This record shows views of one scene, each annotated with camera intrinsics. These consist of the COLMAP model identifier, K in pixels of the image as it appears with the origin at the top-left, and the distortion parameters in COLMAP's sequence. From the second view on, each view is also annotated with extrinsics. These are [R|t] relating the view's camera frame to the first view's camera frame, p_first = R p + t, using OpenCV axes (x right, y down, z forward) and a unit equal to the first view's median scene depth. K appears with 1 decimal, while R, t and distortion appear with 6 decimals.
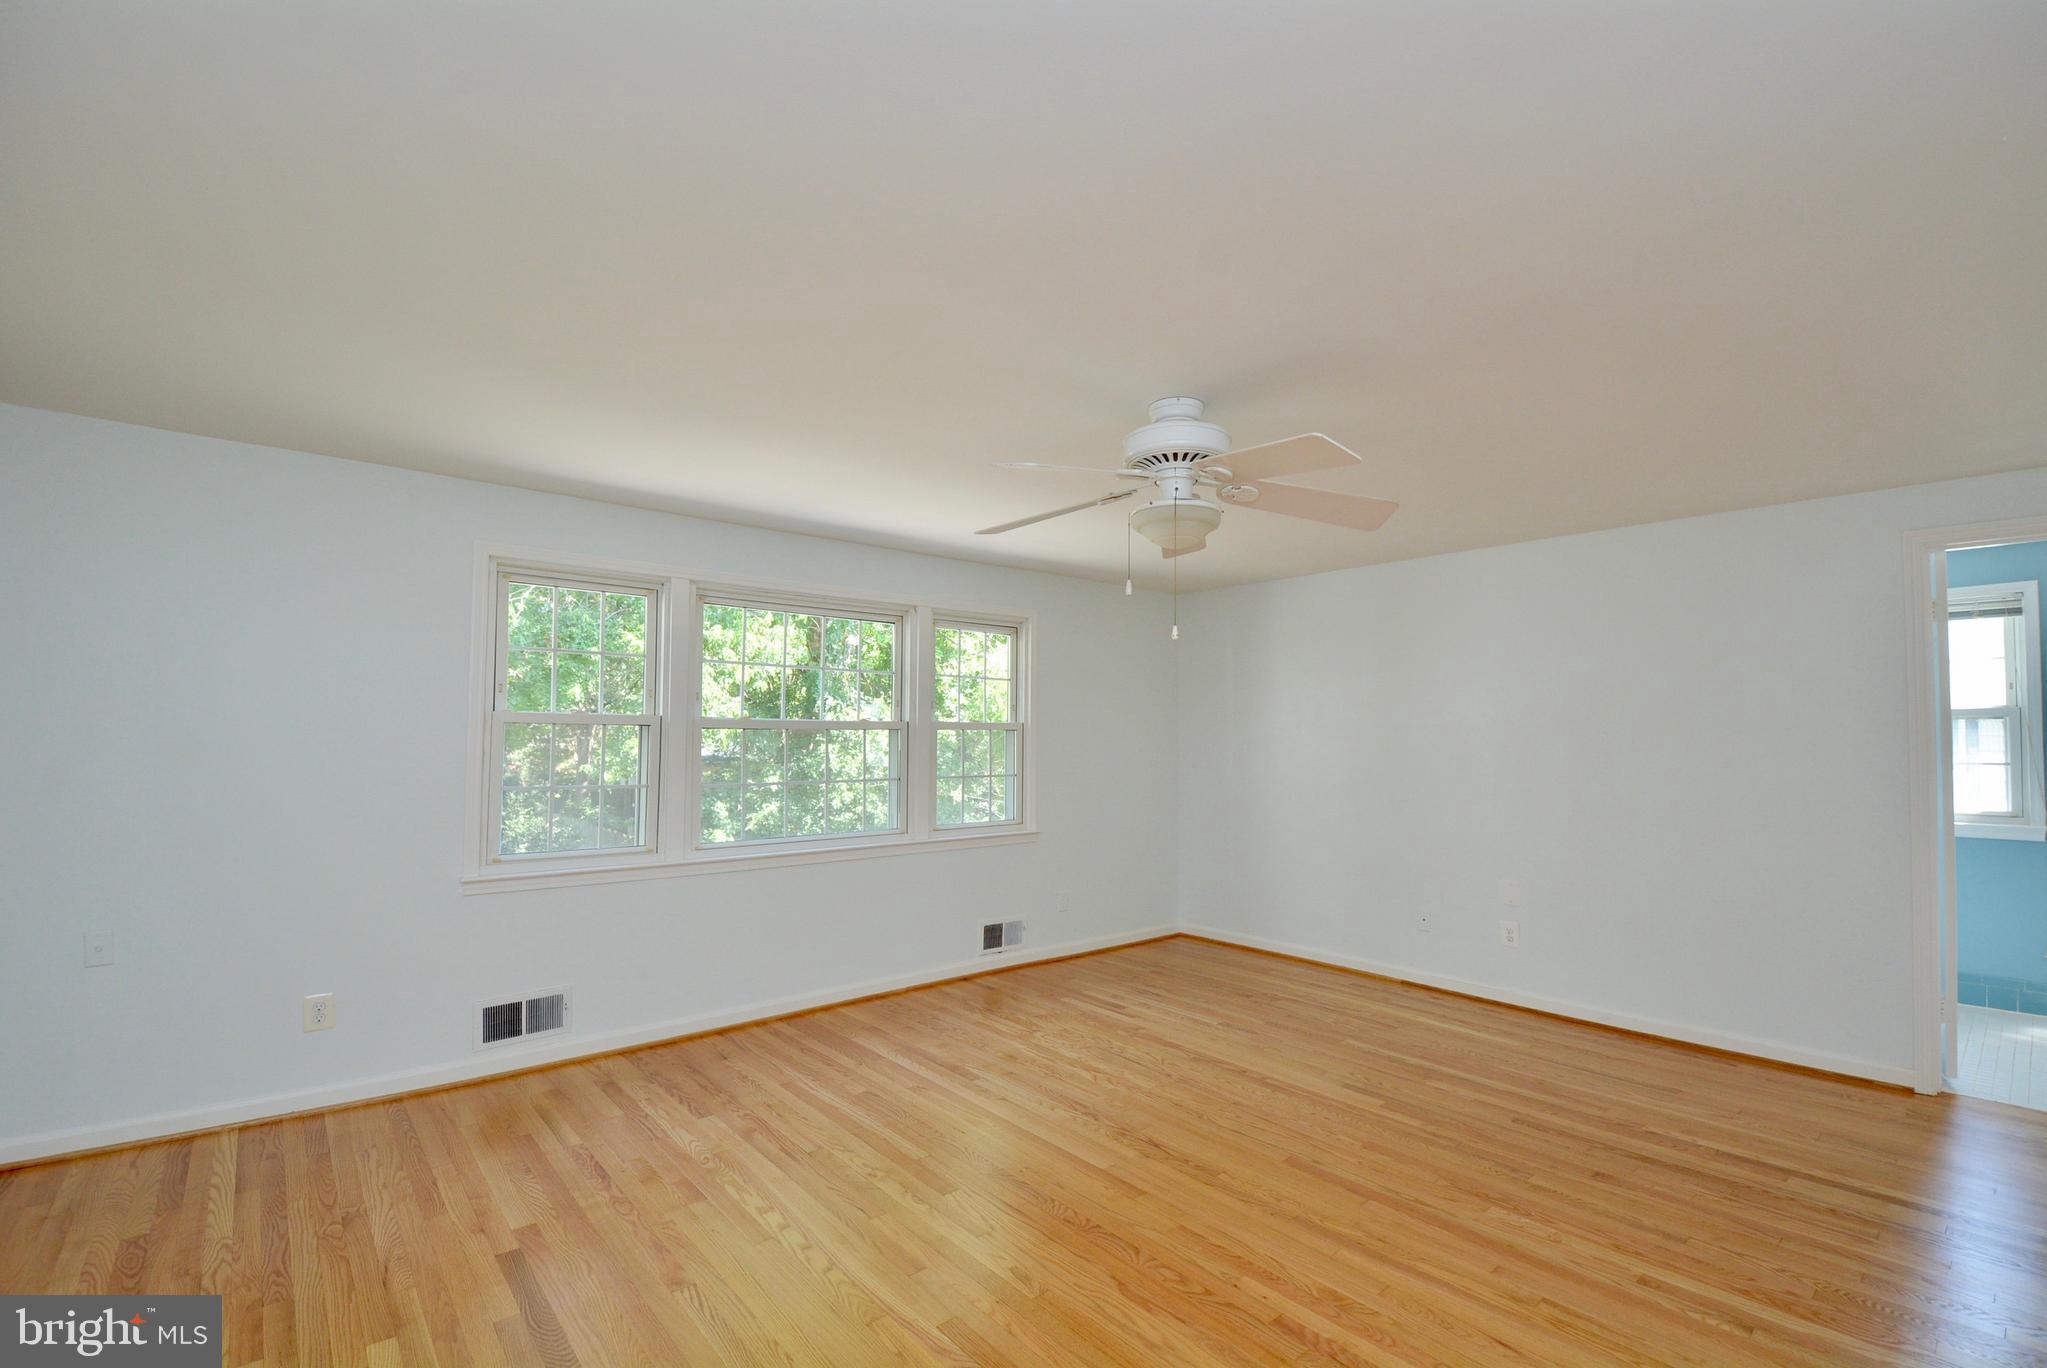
lens RADIAL K [[891.9, 0, 1046.3], [0, 891.9, 710.8], [0, 0, 1]] dist [0.016287, -0.022392]
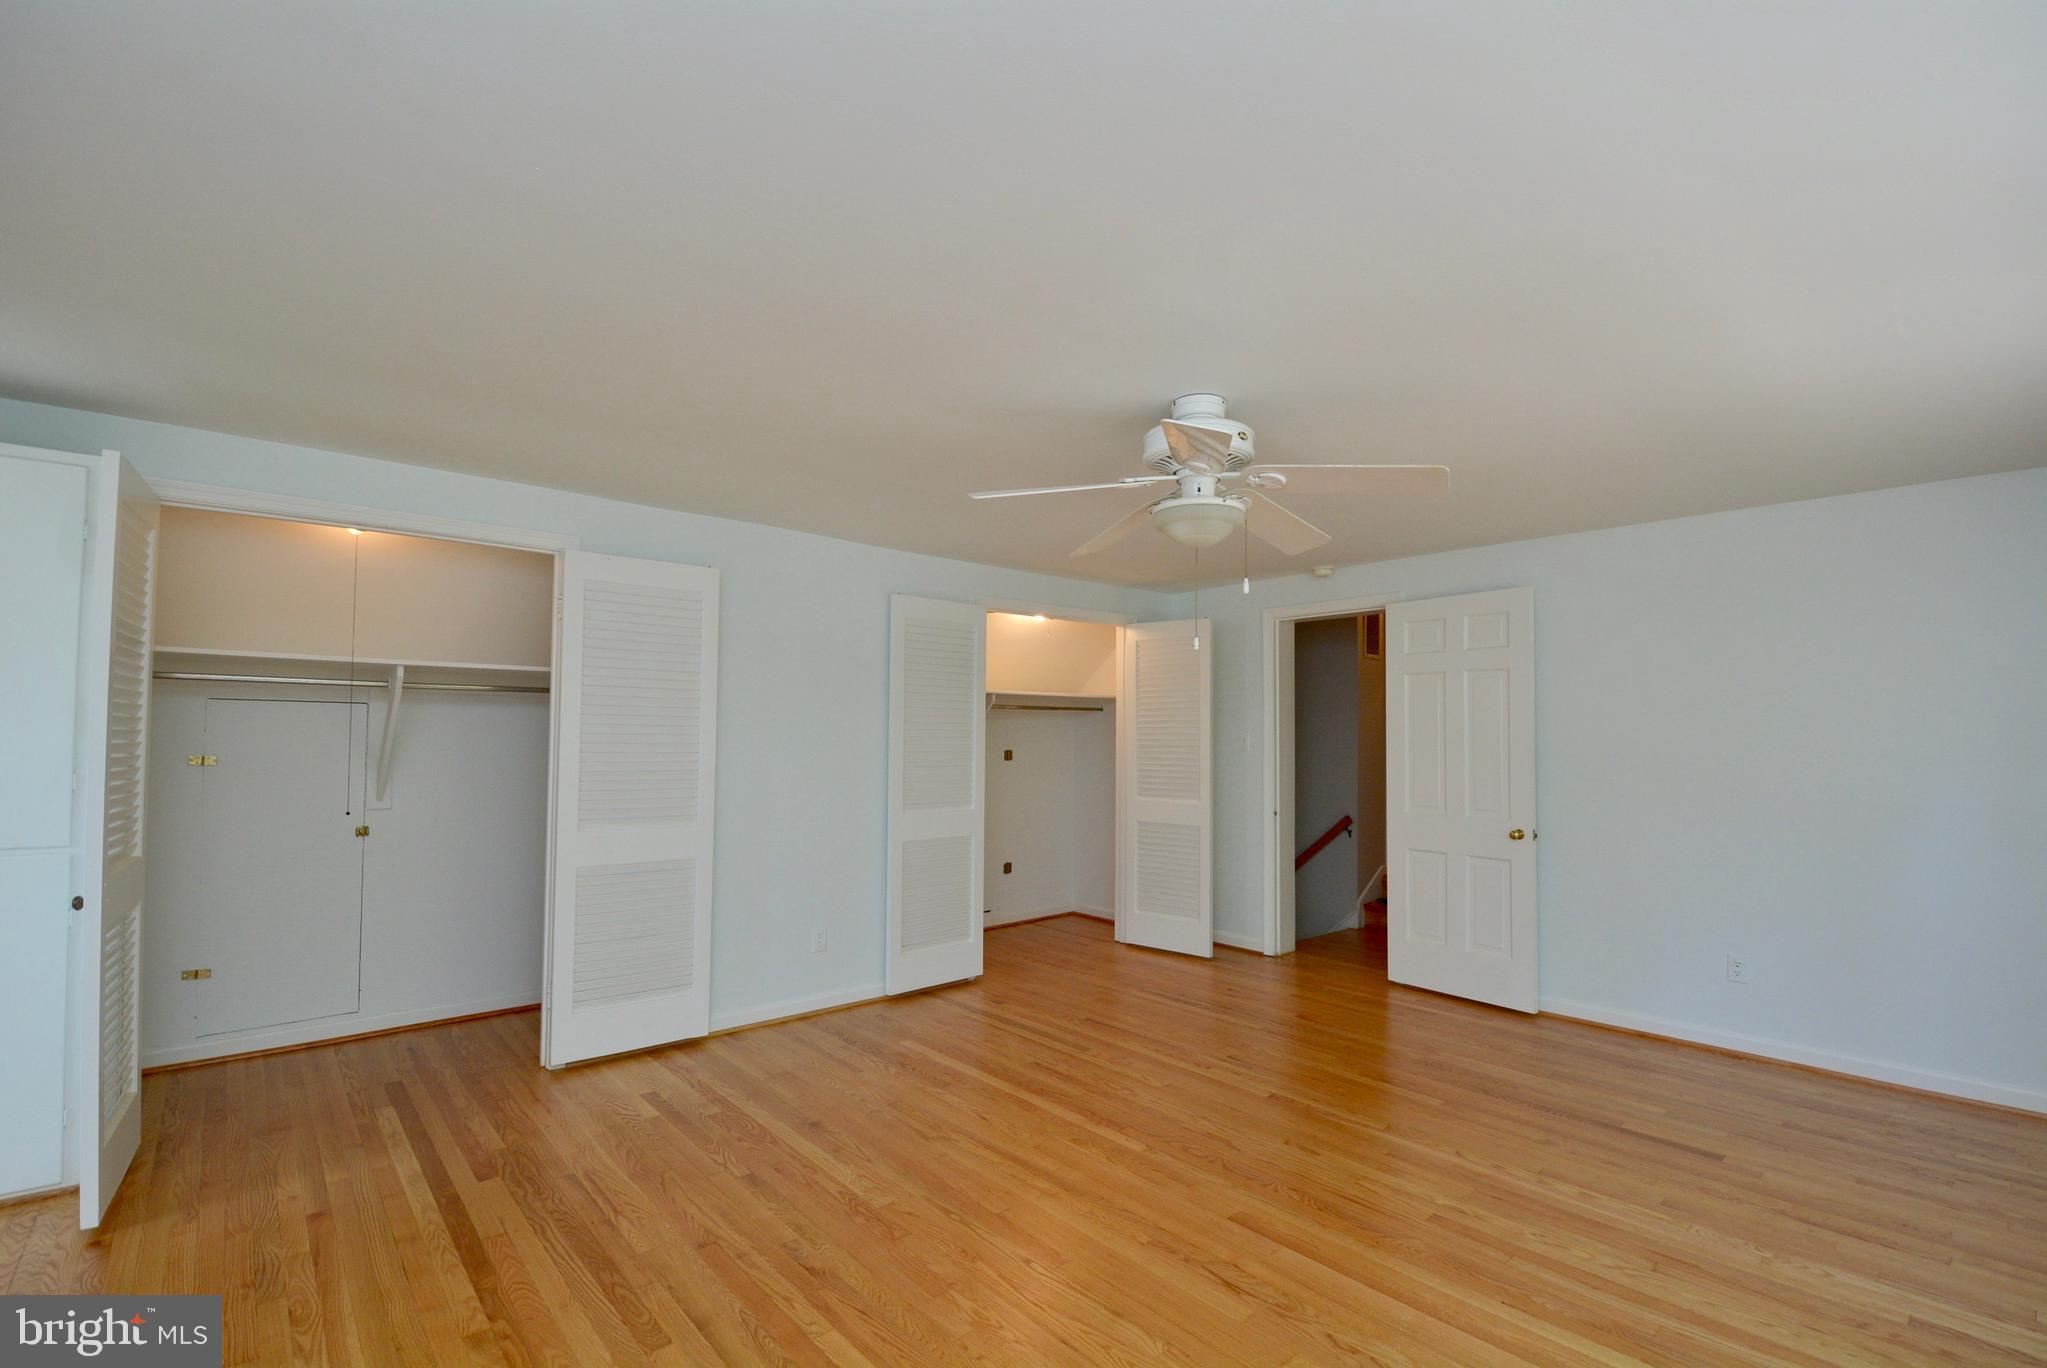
lens RADIAL K [[891.9, 0, 1046.3], [0, 891.9, 710.8], [0, 0, 1]] dist [0.016287, -0.022392]
pose [[-0.999579, -0.017354, -0.023268, 0.348127], [-0.015453, 0.996714, -0.079517, 0.083346], [0.024572, -0.079124, -0.996562, 2.052856]]
